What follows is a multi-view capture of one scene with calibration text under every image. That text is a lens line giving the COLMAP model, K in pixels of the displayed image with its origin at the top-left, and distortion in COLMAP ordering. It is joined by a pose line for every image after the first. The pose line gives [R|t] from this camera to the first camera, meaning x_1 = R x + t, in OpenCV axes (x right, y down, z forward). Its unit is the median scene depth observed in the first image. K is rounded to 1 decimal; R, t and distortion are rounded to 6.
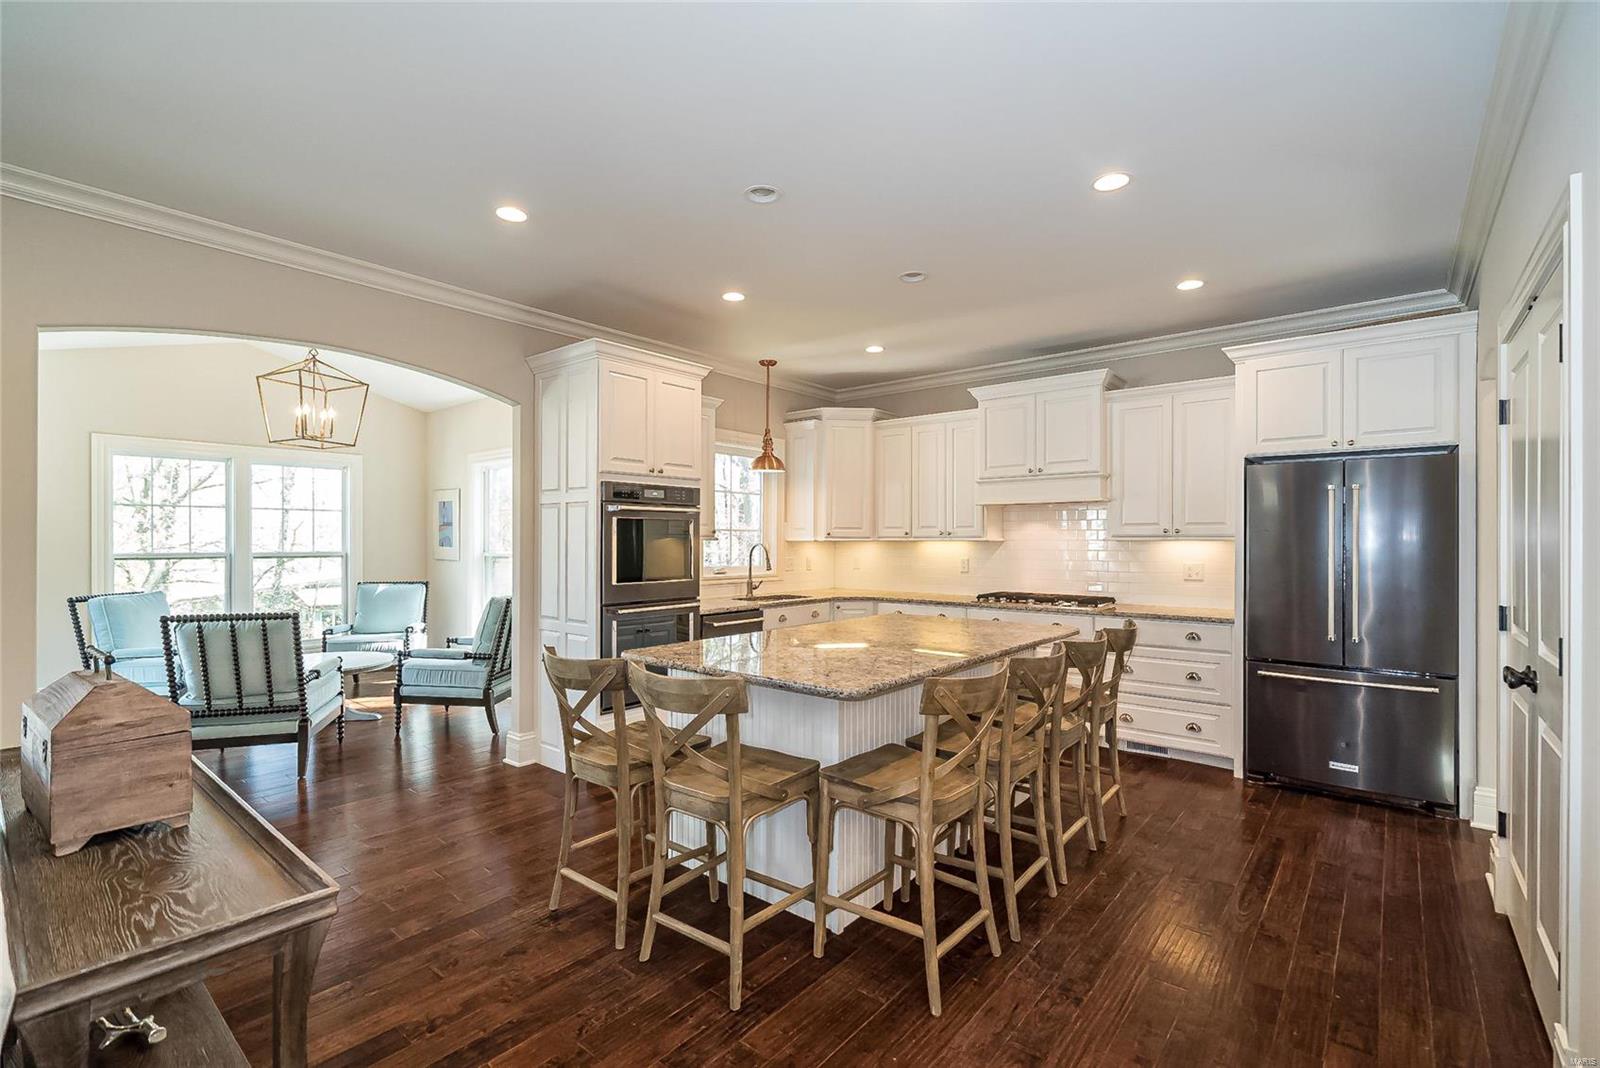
lens RADIAL K [[727.9, 0, 800.2], [0, 727.9, 542.1], [0, 0, 1]] dist [-0.001620, 0.000413]
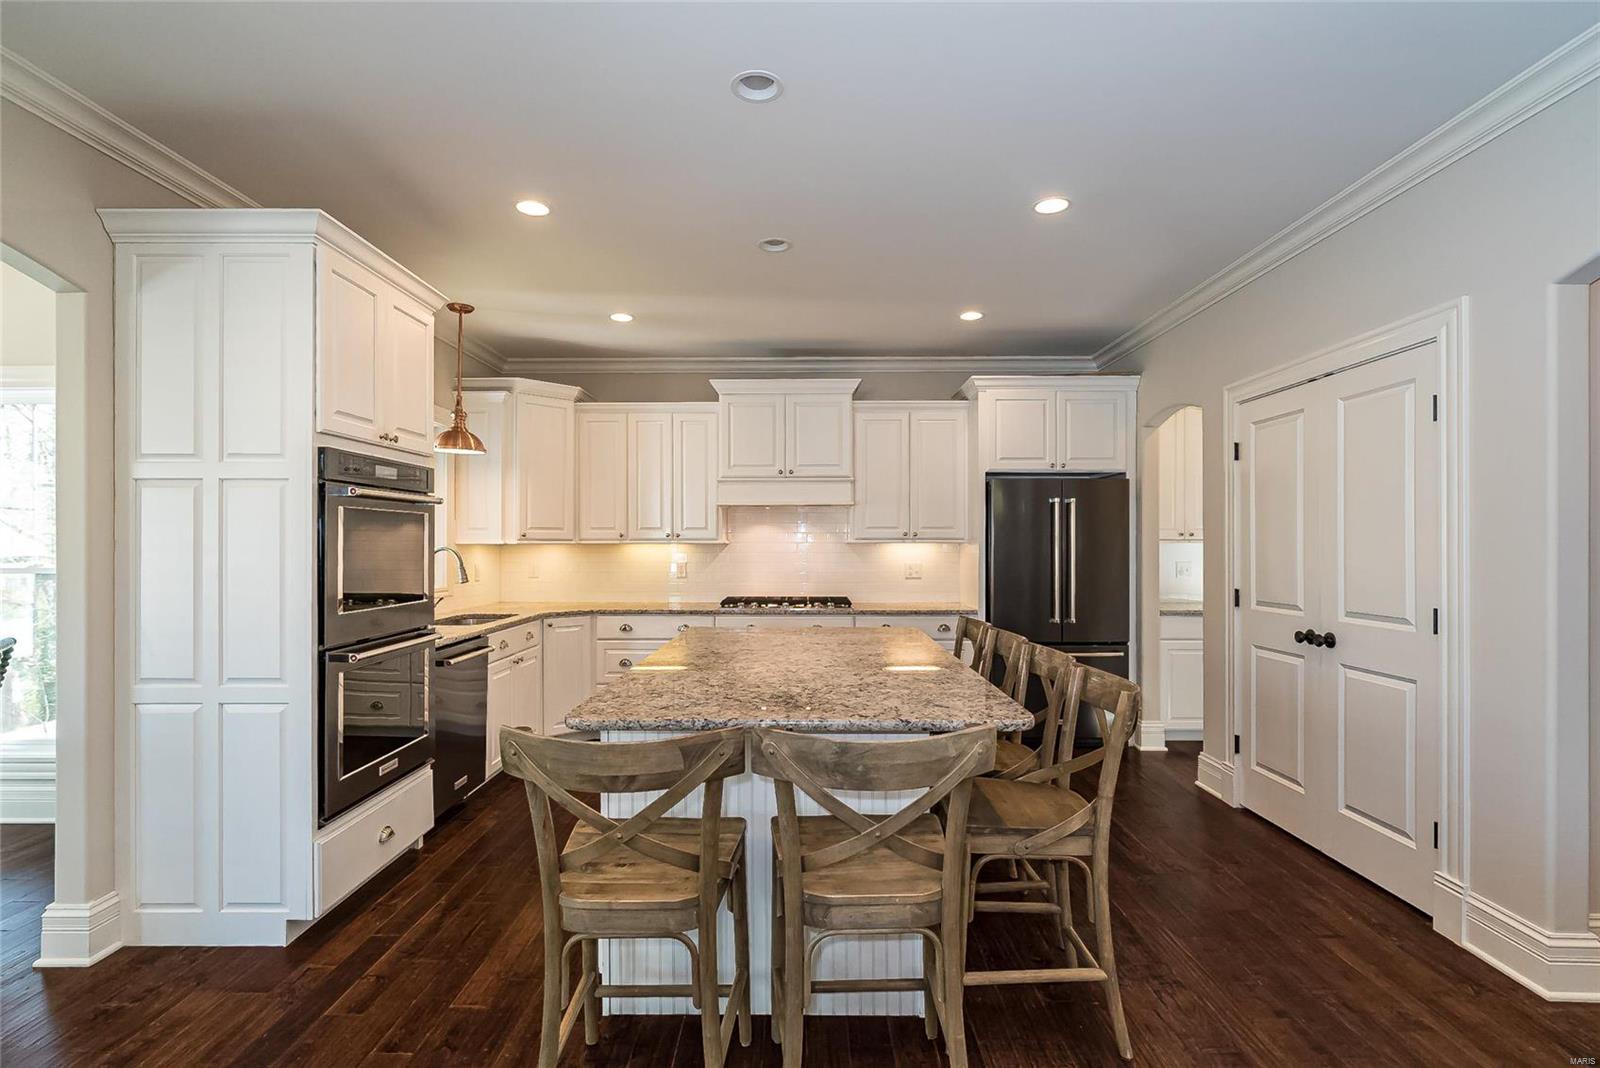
lens RADIAL K [[727.9, 0, 811.5], [0, 727.9, 543.3], [0, 0, 1]] dist [-0.001620, 0.000413]
pose [[0.771299, -0.001956, 0.636470, -0.309191], [0.003807, 0.999992, -0.001540, -0.000017], [-0.636462, 0.003611, 0.771300, 0.238858]]
